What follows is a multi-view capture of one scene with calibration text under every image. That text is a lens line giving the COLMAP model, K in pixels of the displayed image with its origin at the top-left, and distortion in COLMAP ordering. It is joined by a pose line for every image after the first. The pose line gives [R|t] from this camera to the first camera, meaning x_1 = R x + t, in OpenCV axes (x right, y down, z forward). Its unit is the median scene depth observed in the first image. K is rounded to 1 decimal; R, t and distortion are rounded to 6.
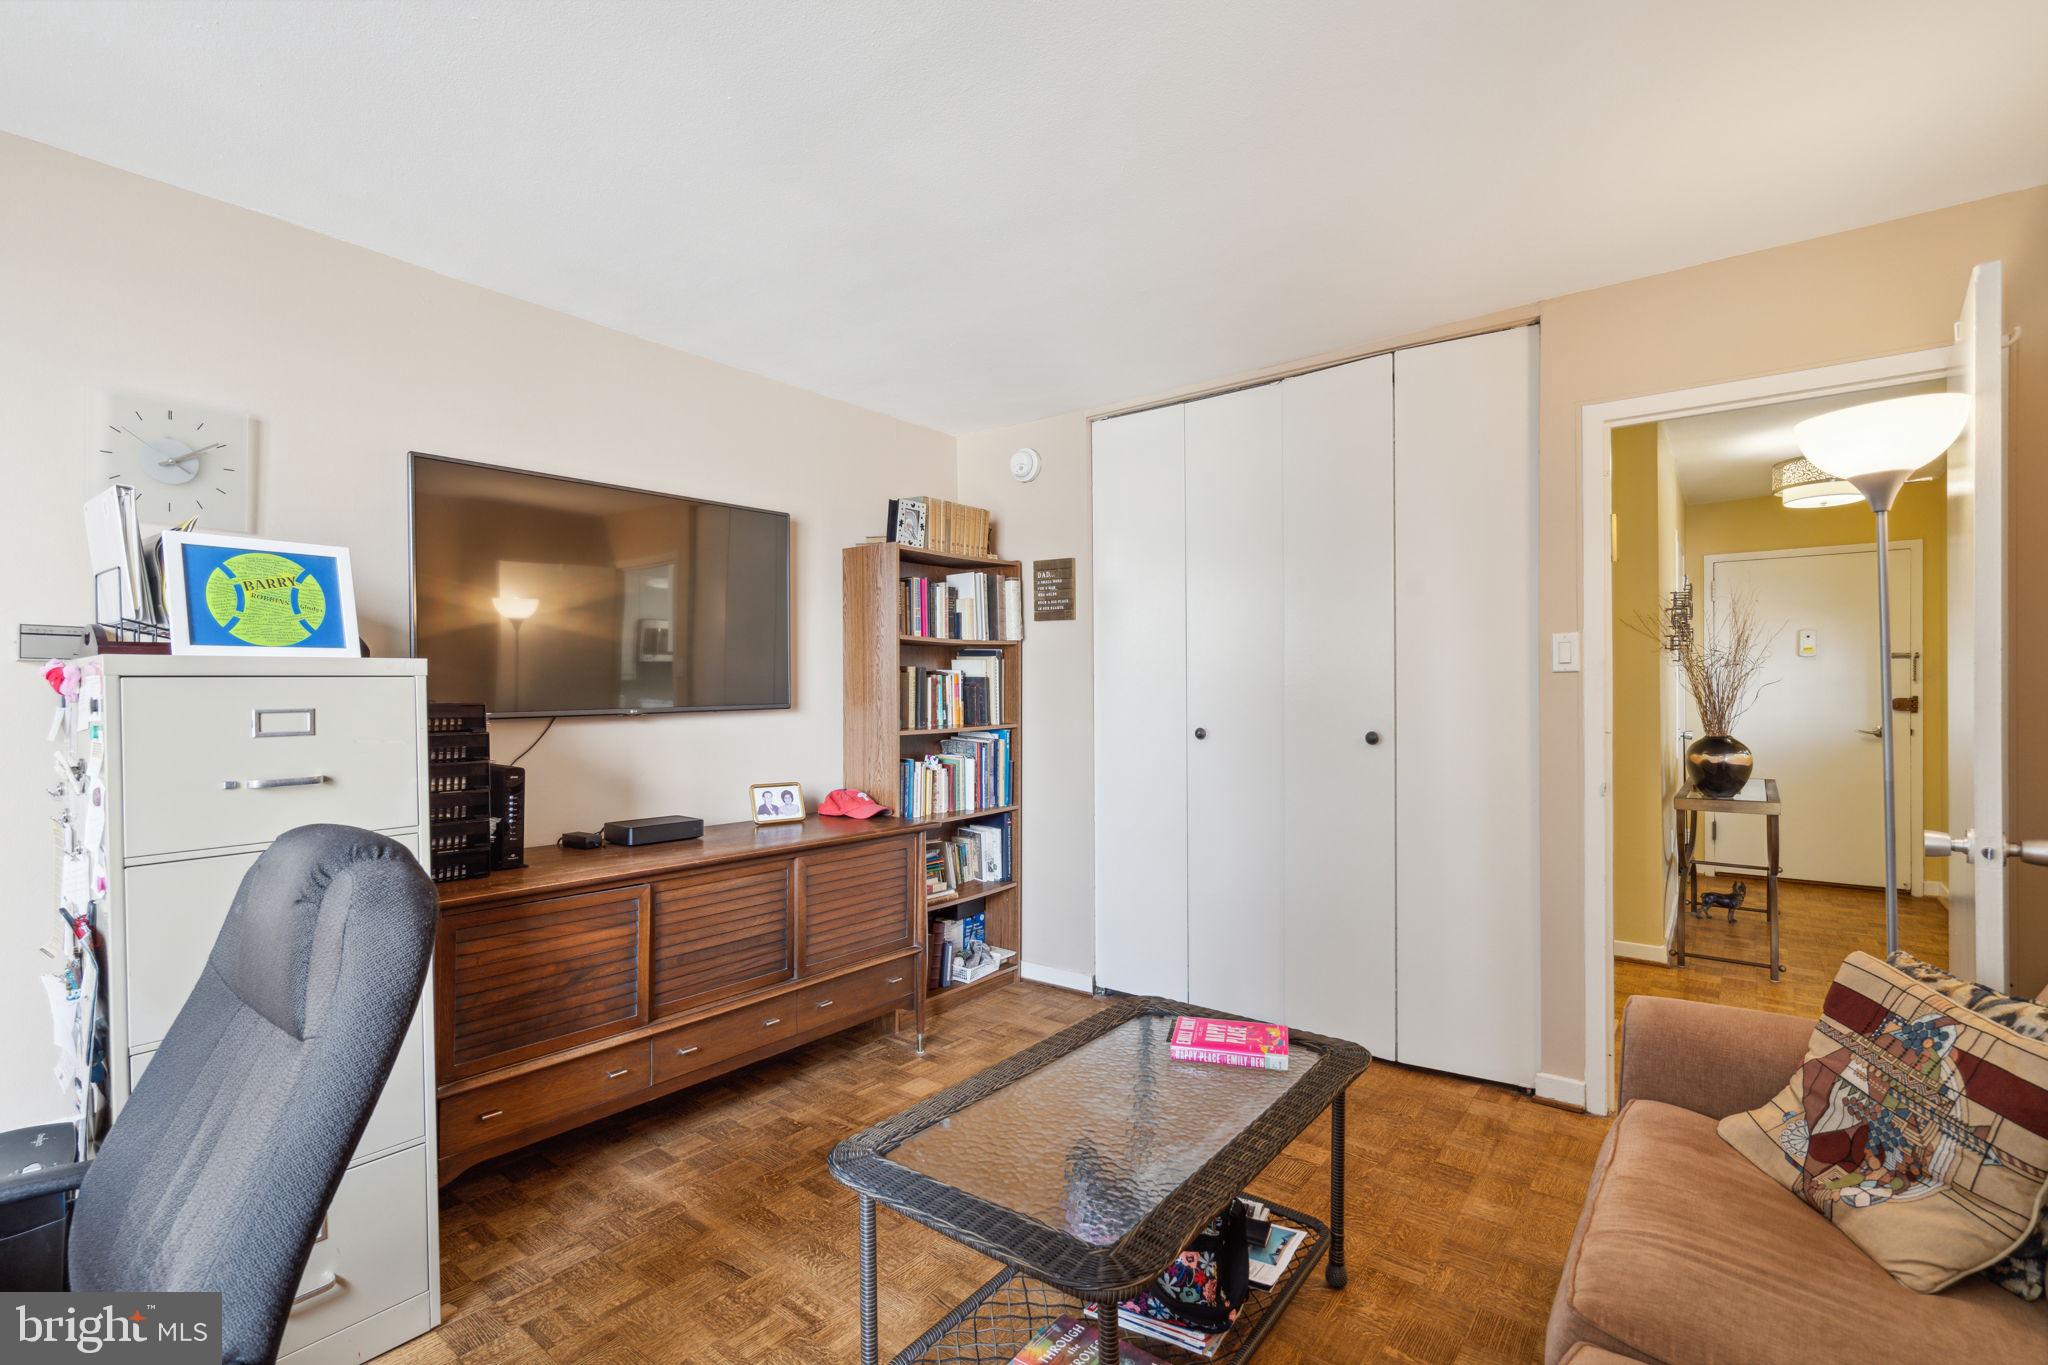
lens RADIAL K [[928.4, 0, 1033.1], [0, 928.4, 694.3], [0, 0, 1]] dist [0.000018, 0.003464]
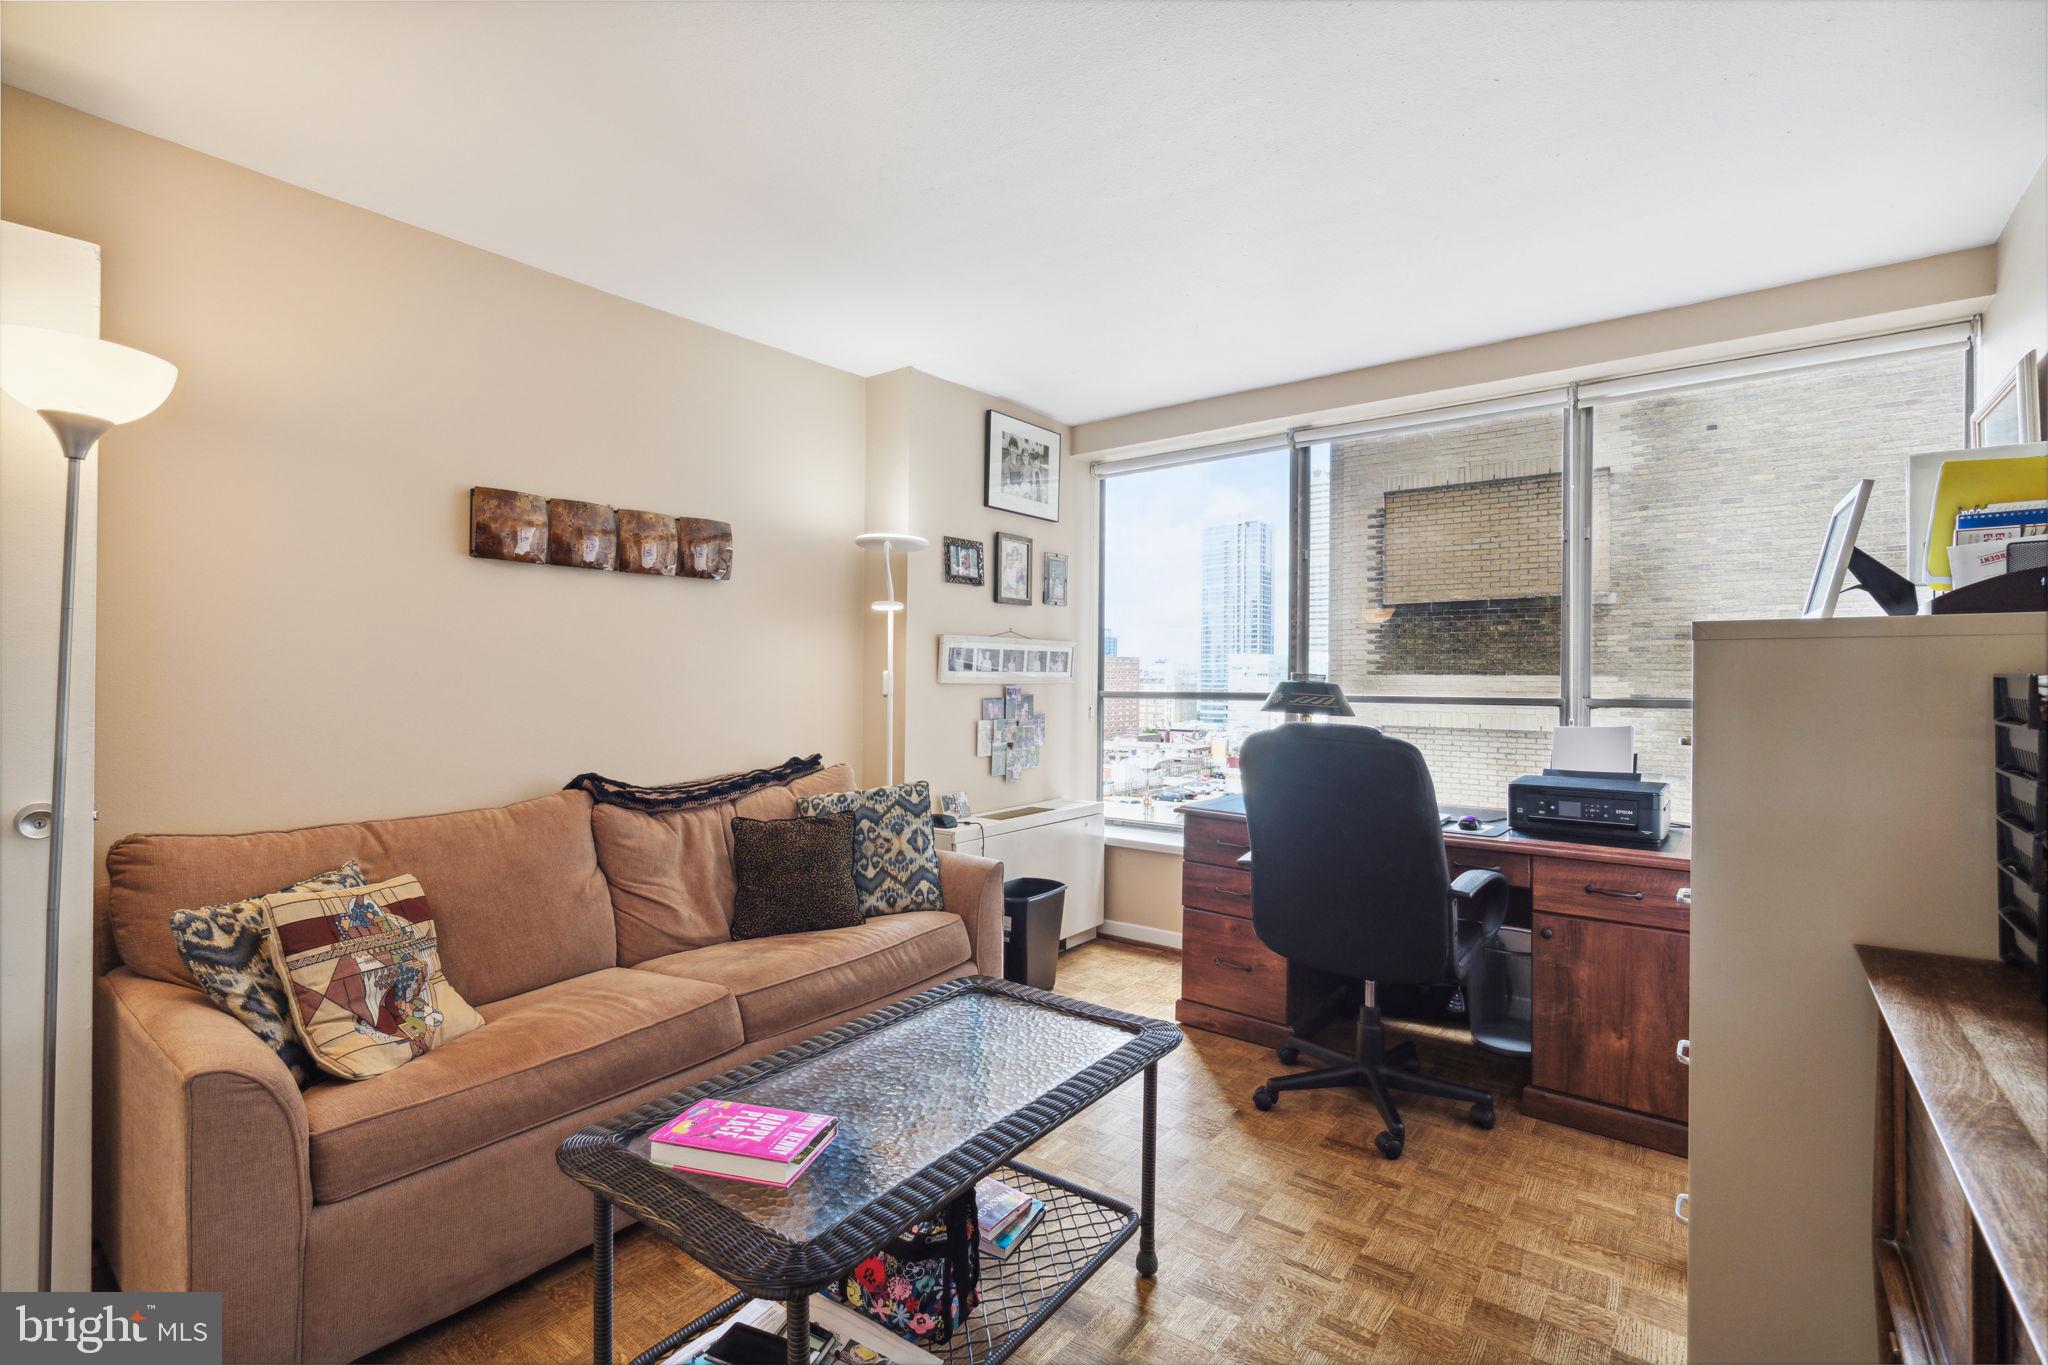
lens RADIAL K [[928.4, 0, 1037.9], [0, 928.4, 681.3], [0, 0, 1]] dist [0.000018, 0.003464]
pose [[-0.999829, -0.003034, -0.018251, -0.002085], [-0.003169, 0.999968, 0.007355, 0.007267], [0.018228, 0.007412, -0.999806, 1.270366]]
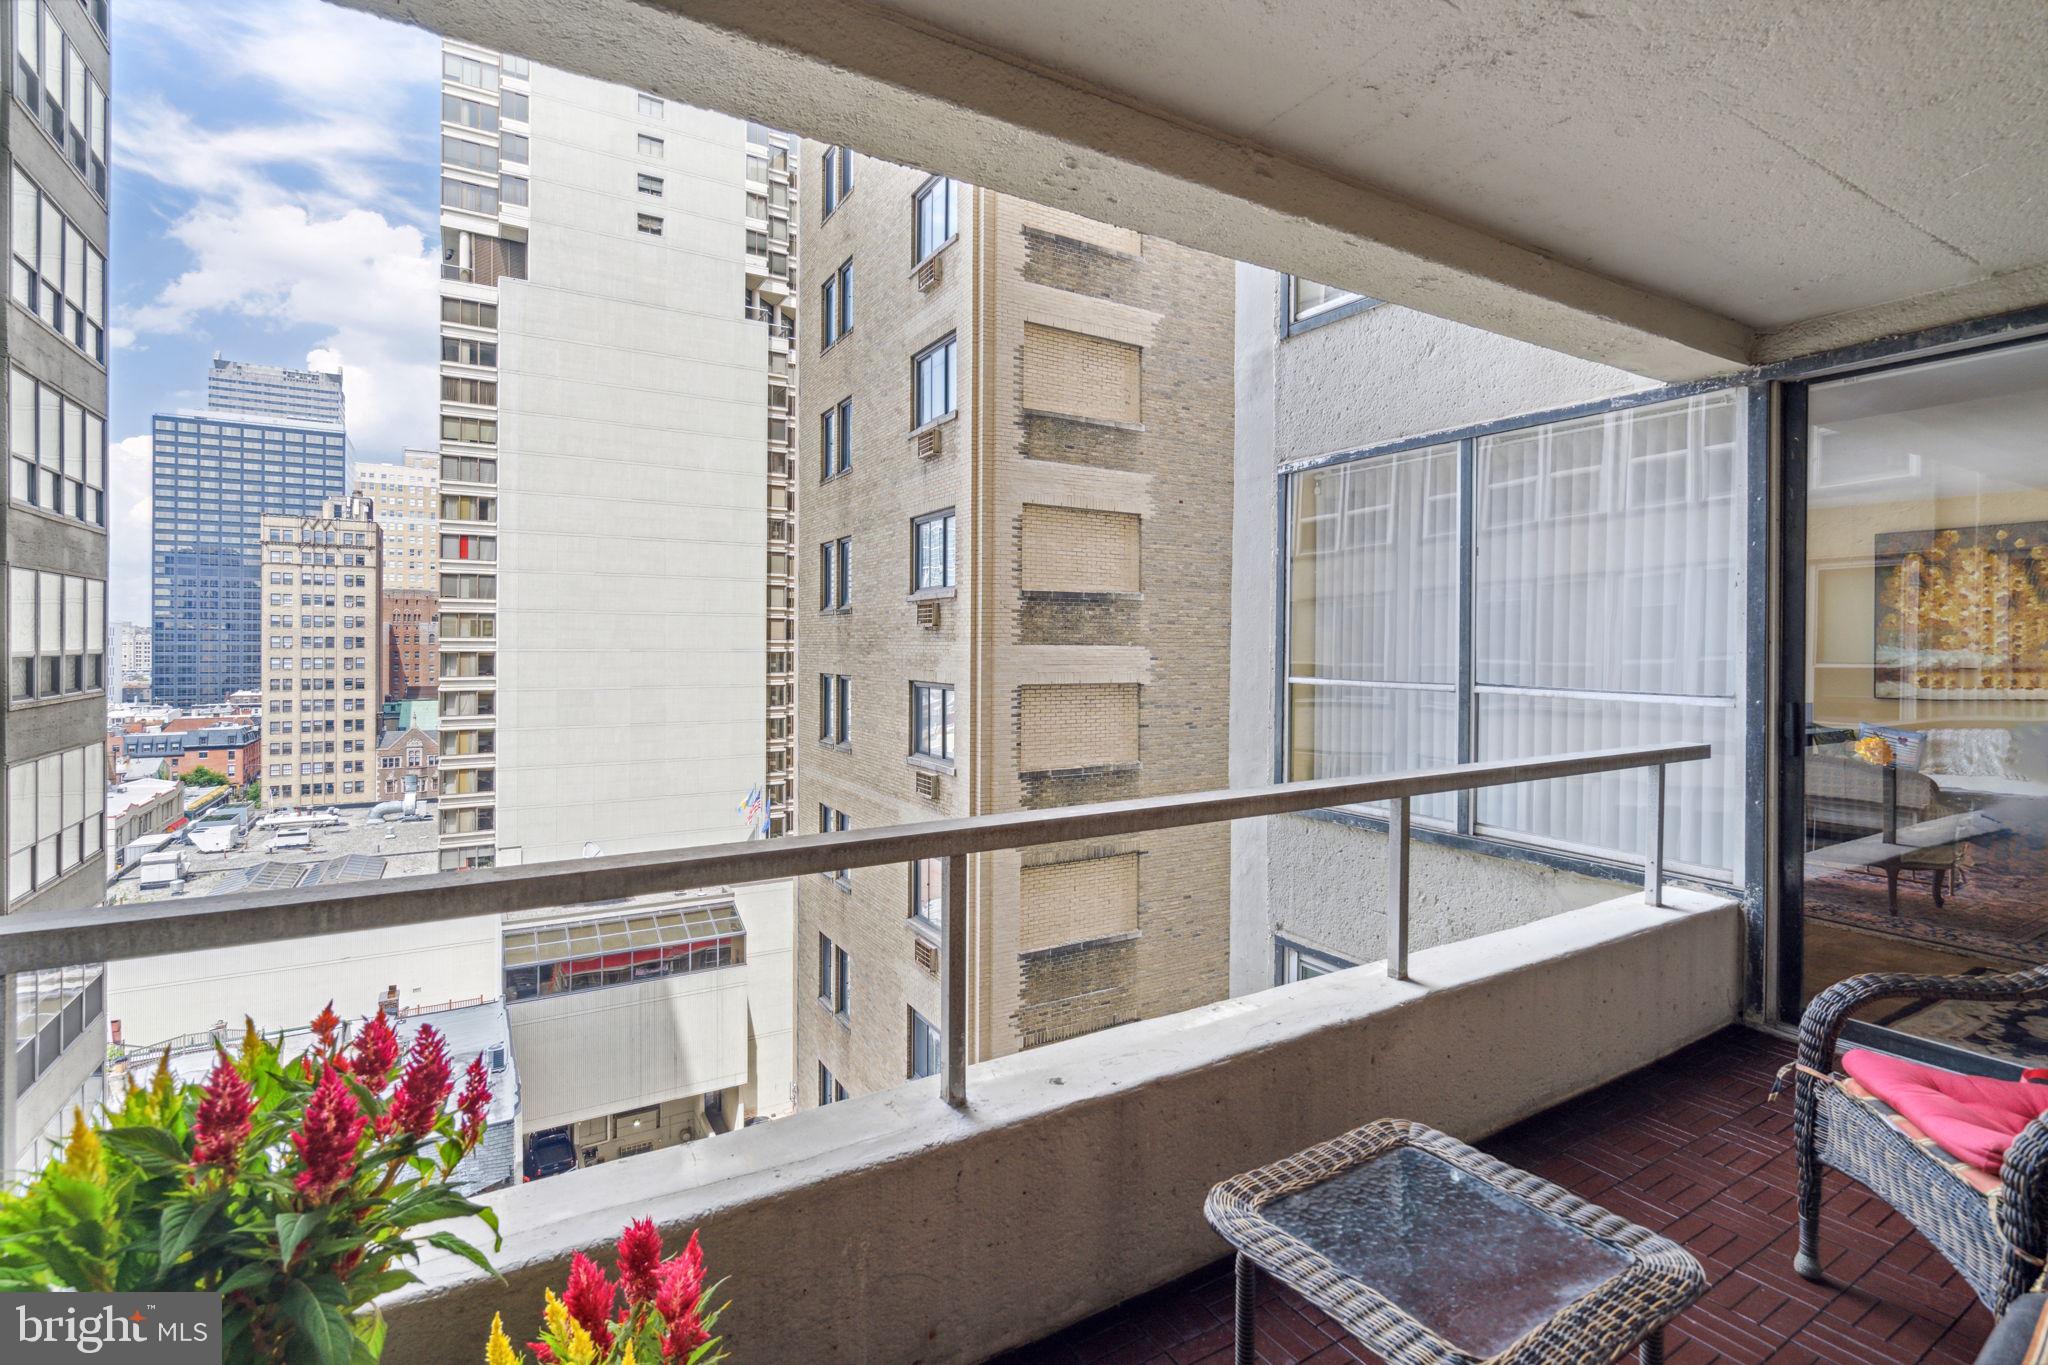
lens RADIAL K [[928.4, 0, 1005.8], [0, 928.4, 649.6], [0, 0, 1]] dist [0.000018, 0.003464]
pose [[-0.369722, 0.008055, -0.929107, 3.737645], [-0.008556, 0.999891, 0.012073, -0.036545], [0.929103, 0.012413, -0.369613, -1.198758]]
